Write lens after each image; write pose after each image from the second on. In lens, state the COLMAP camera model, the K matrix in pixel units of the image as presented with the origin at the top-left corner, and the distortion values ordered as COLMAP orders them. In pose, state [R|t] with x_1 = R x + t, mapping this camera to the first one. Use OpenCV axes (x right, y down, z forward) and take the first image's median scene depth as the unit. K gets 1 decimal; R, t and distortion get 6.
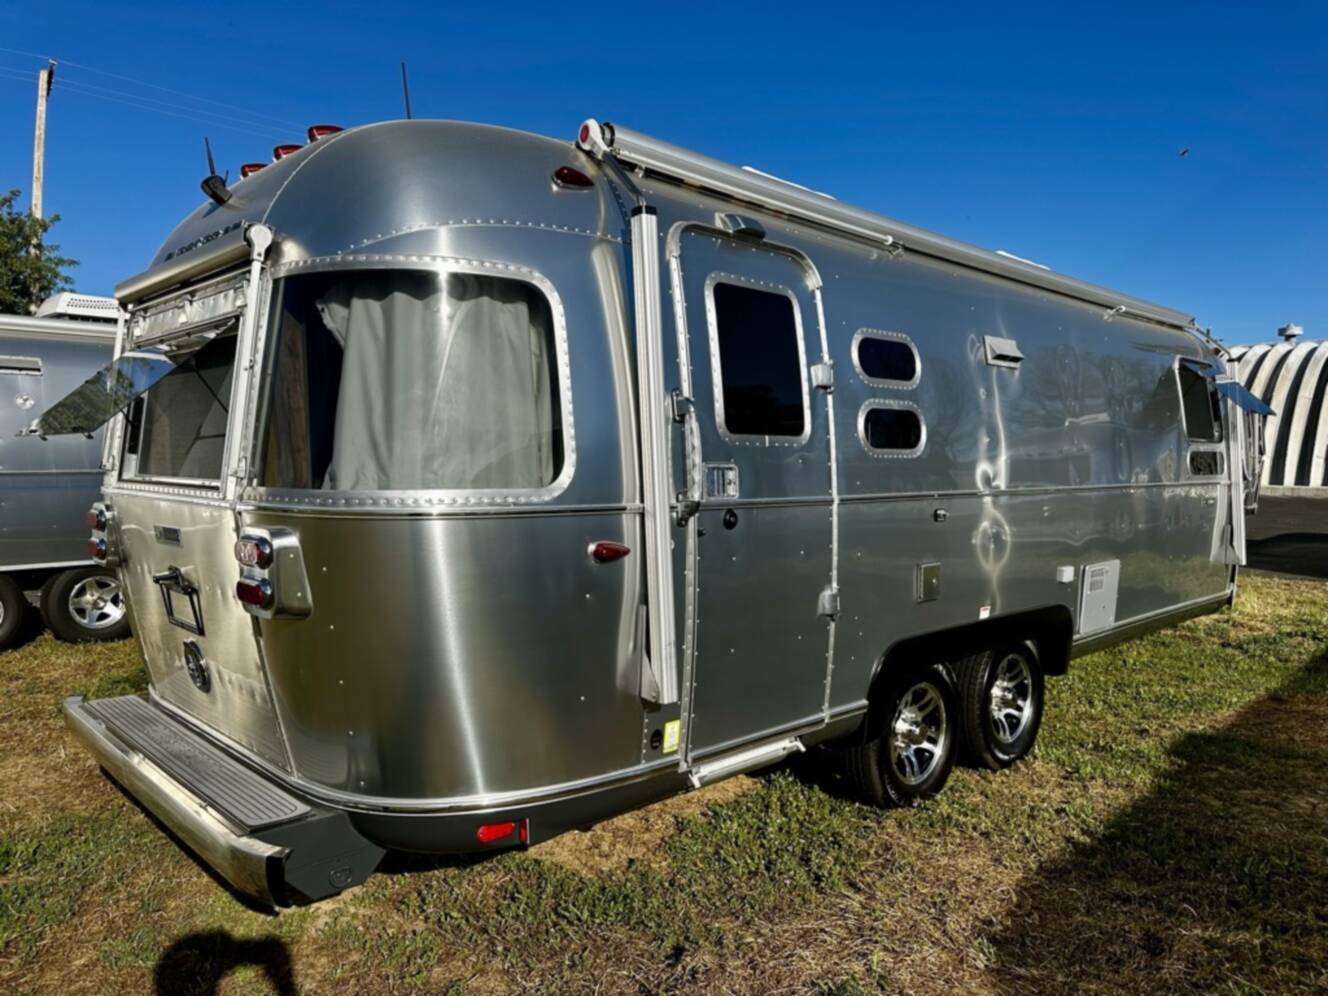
lens RADIAL K [[932.4, 0, 664.6], [0, 932.4, 499.6], [0, 0, 1]] dist [0.022542, -0.030140]
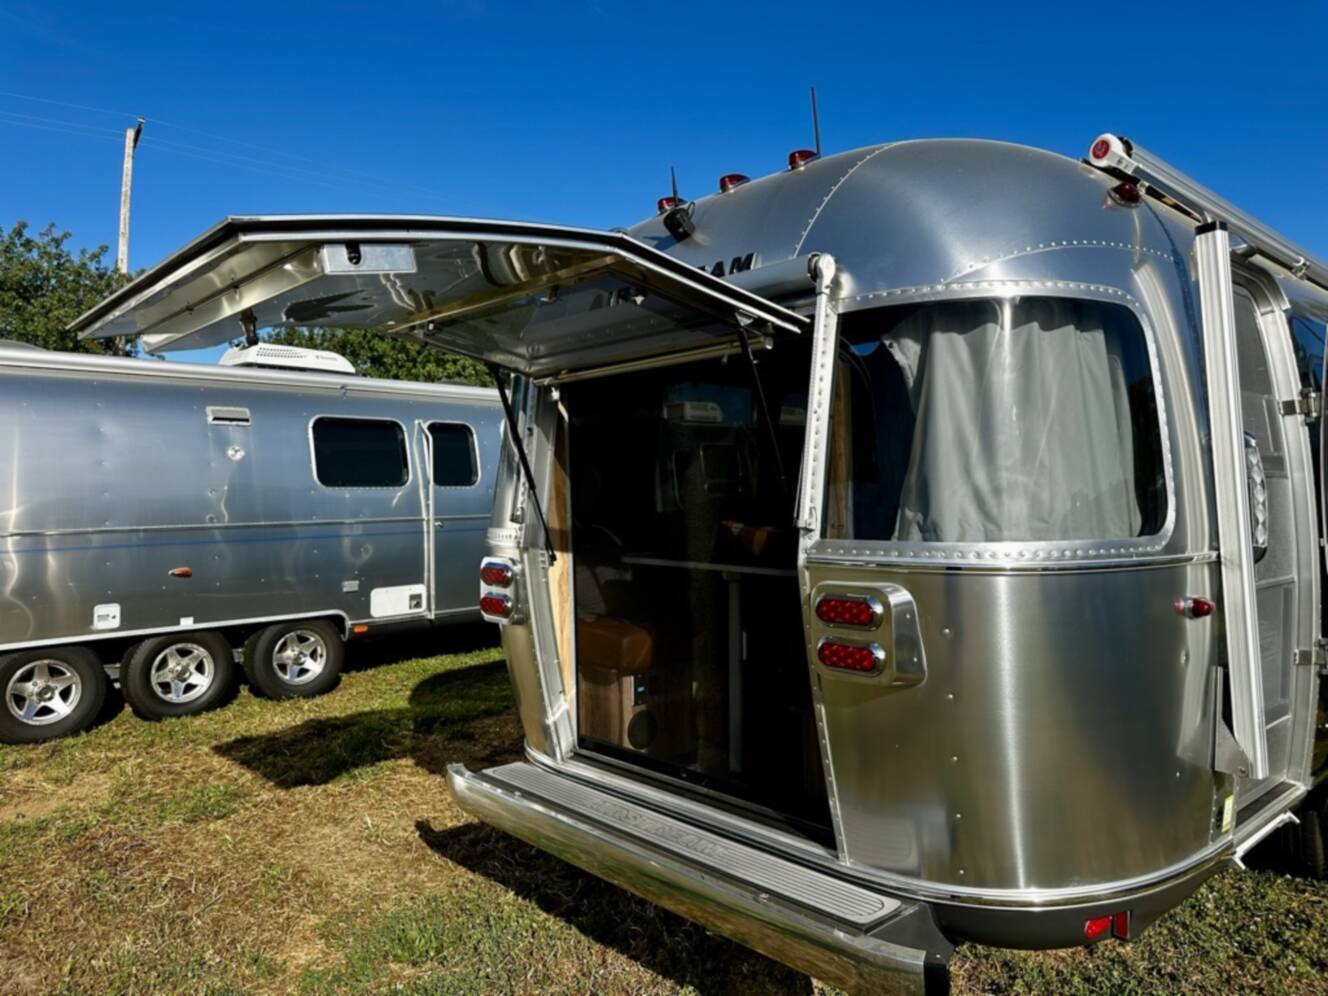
lens RADIAL K [[932.4, 0, 668.5], [0, 932.4, 510.8], [0, 0, 1]] dist [0.022542, -0.030140]
pose [[0.999515, -0.017120, -0.026018, -0.433413], [0.016303, 0.999378, -0.031266, -0.013967], [0.026537, 0.030827, 0.999172, 0.072452]]
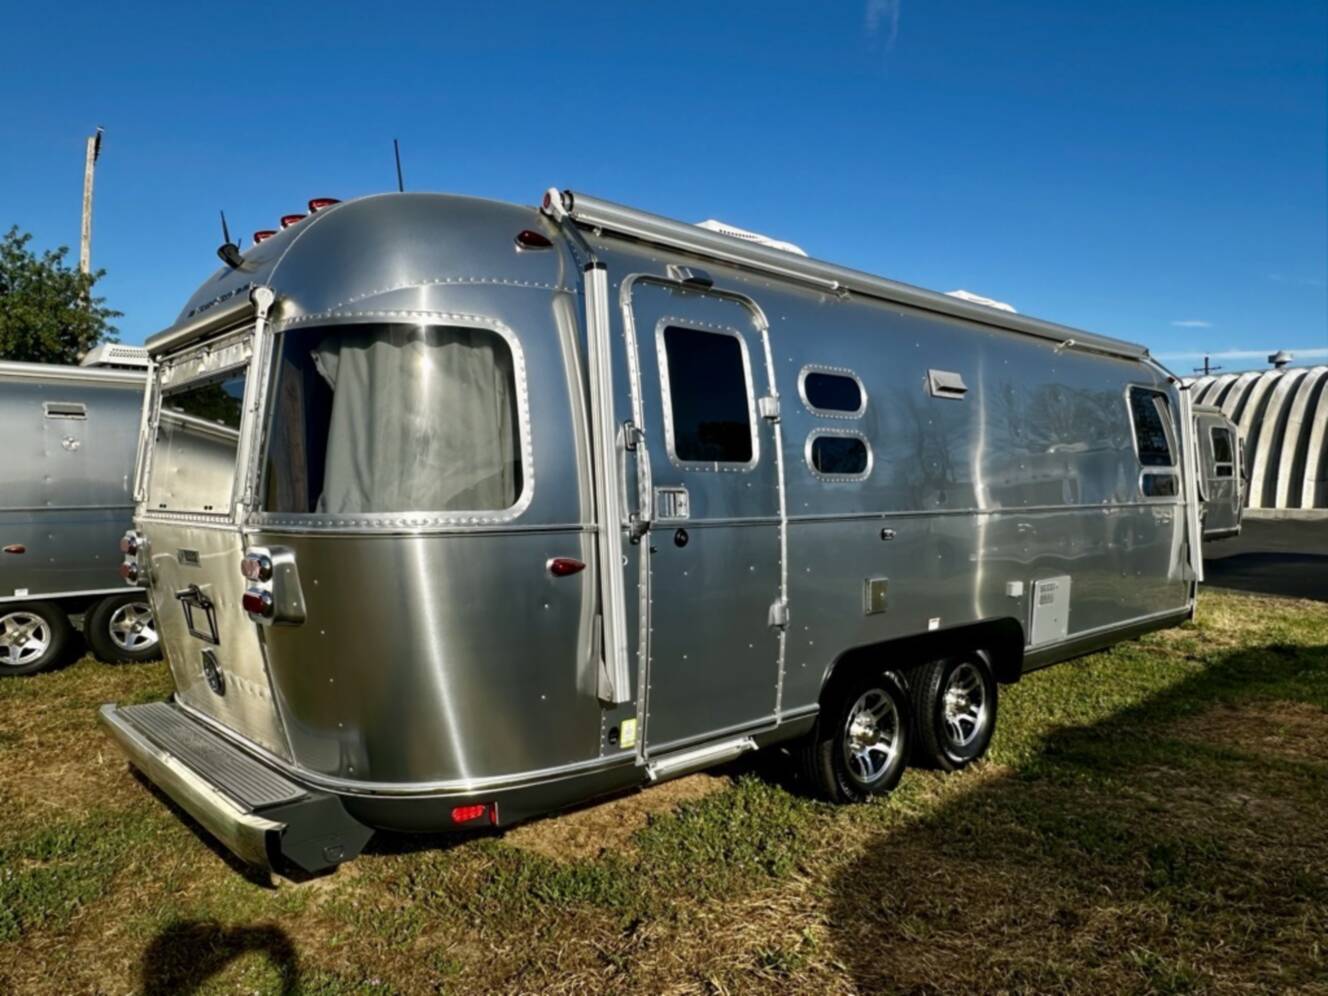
lens RADIAL K [[909.1, 0, 654.3], [0, 909.1, 505.9], [0, 0, 1]] dist [-0.027365, 0.029984]
pose [[0.999525, -0.012149, -0.028334, 0.063326], [0.011386, 0.999573, -0.026927, 0.010965], [0.028649, 0.026591, 0.999236, -0.079680]]
